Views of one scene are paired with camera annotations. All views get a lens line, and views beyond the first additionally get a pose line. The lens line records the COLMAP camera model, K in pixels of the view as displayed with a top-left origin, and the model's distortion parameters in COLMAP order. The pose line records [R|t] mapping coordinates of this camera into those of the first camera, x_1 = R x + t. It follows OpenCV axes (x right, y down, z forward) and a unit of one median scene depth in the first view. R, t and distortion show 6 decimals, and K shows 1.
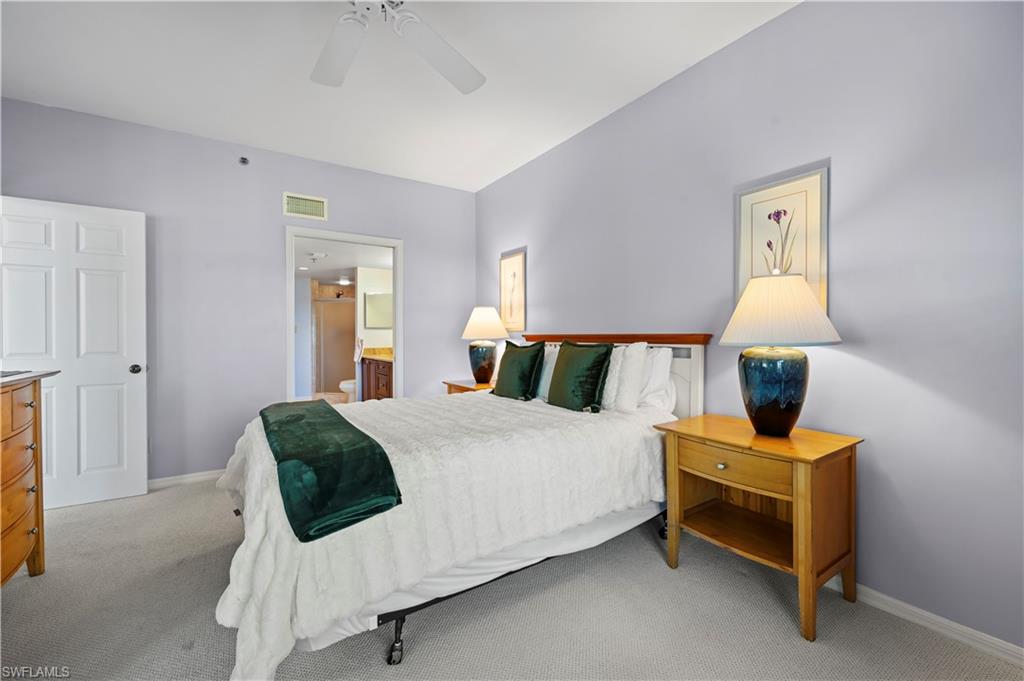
lens RADIAL K [[437.9, 0, 515.5], [0, 437.9, 332.9], [0, 0, 1]] dist [0.000420, 0.000144]
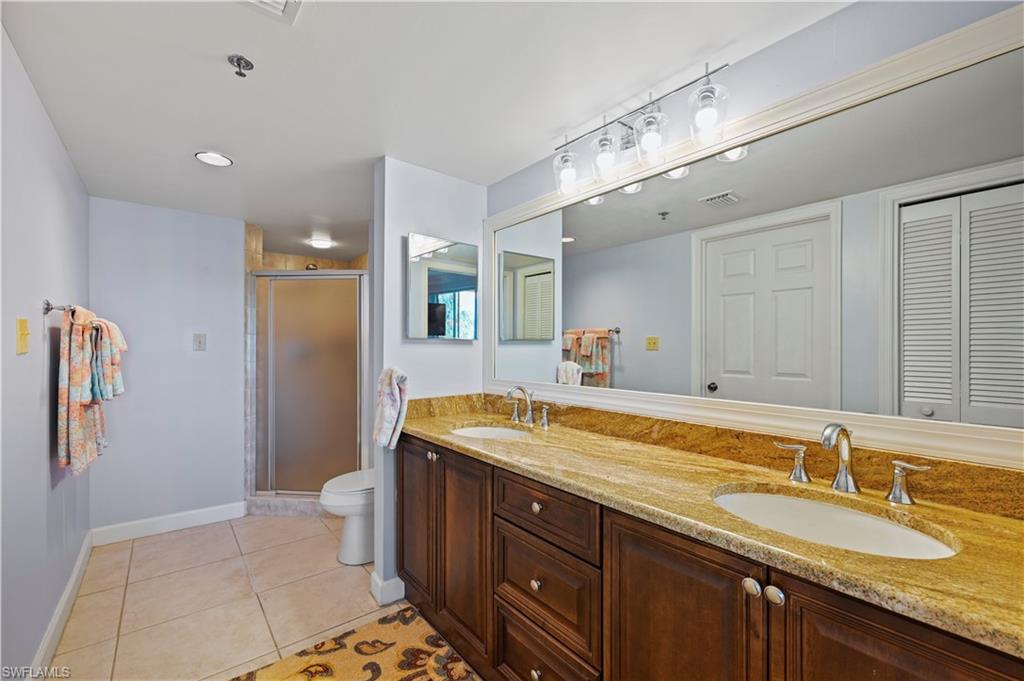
lens RADIAL K [[437.9, 0, 511.2], [0, 437.9, 341.4], [0, 0, 1]] dist [0.000420, 0.000144]
pose [[0.995902, 0.004046, 0.090347, -0.267930], [-0.003574, 0.999979, -0.005394, -0.008336], [-0.090367, 0.005049, 0.995896, 0.600406]]
